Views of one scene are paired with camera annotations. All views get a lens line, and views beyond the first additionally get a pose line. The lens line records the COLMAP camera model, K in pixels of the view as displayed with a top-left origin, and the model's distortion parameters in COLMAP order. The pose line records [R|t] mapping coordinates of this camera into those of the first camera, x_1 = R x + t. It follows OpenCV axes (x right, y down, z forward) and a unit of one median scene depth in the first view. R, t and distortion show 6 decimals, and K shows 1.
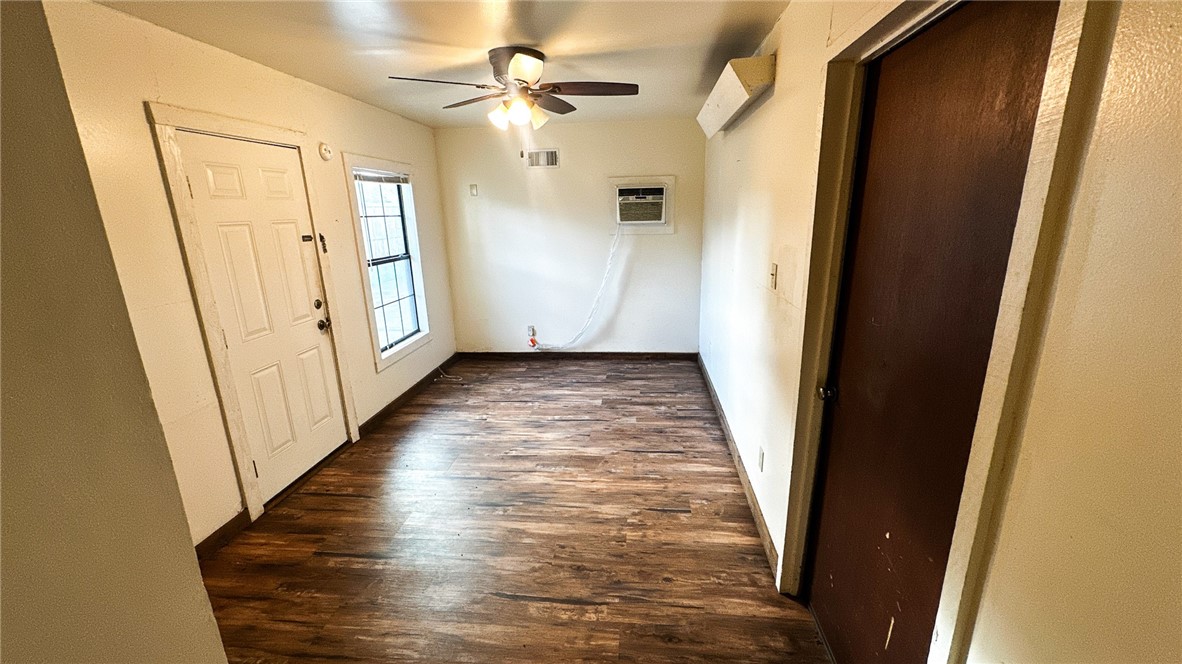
lens RADIAL K [[478.5, 0, 592.1], [0, 478.5, 338.8], [0, 0, 1]] dist [-0.002840, 0.000974]
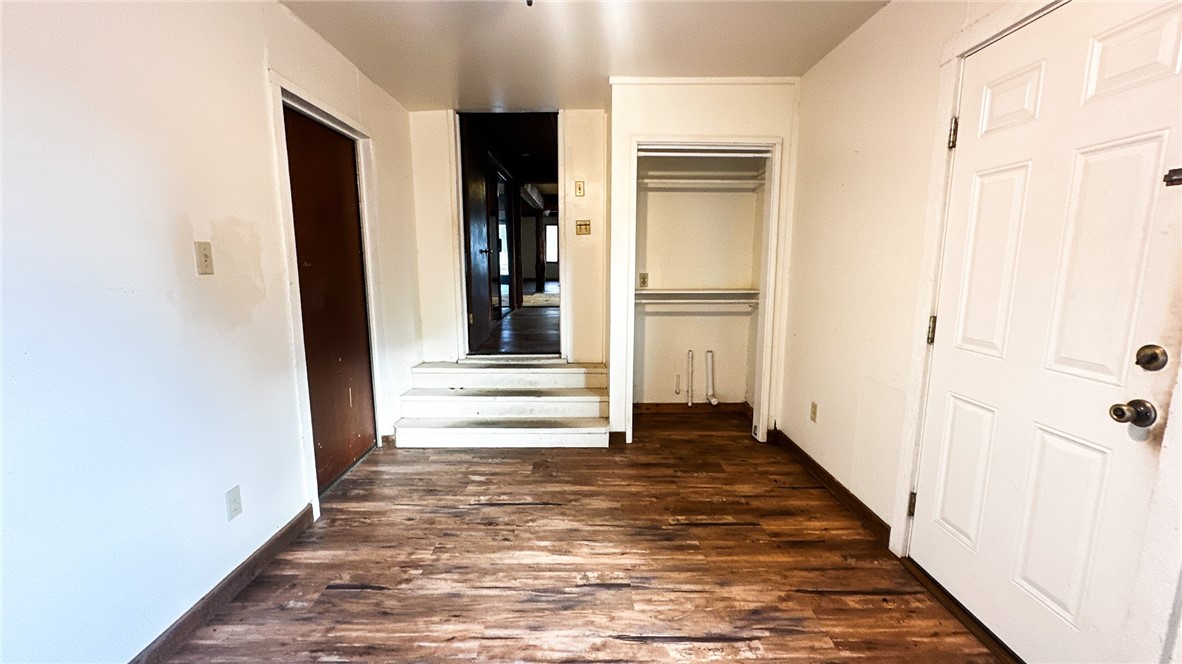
lens RADIAL K [[478.5, 0, 592.8], [0, 478.5, 338.5], [0, 0, 1]] dist [-0.002840, 0.000974]
pose [[-0.991998, 0.044836, -0.118022, -0.130632], [-0.008195, 0.909980, 0.414572, -0.298186], [0.125986, 0.412222, -0.902331, 1.613089]]
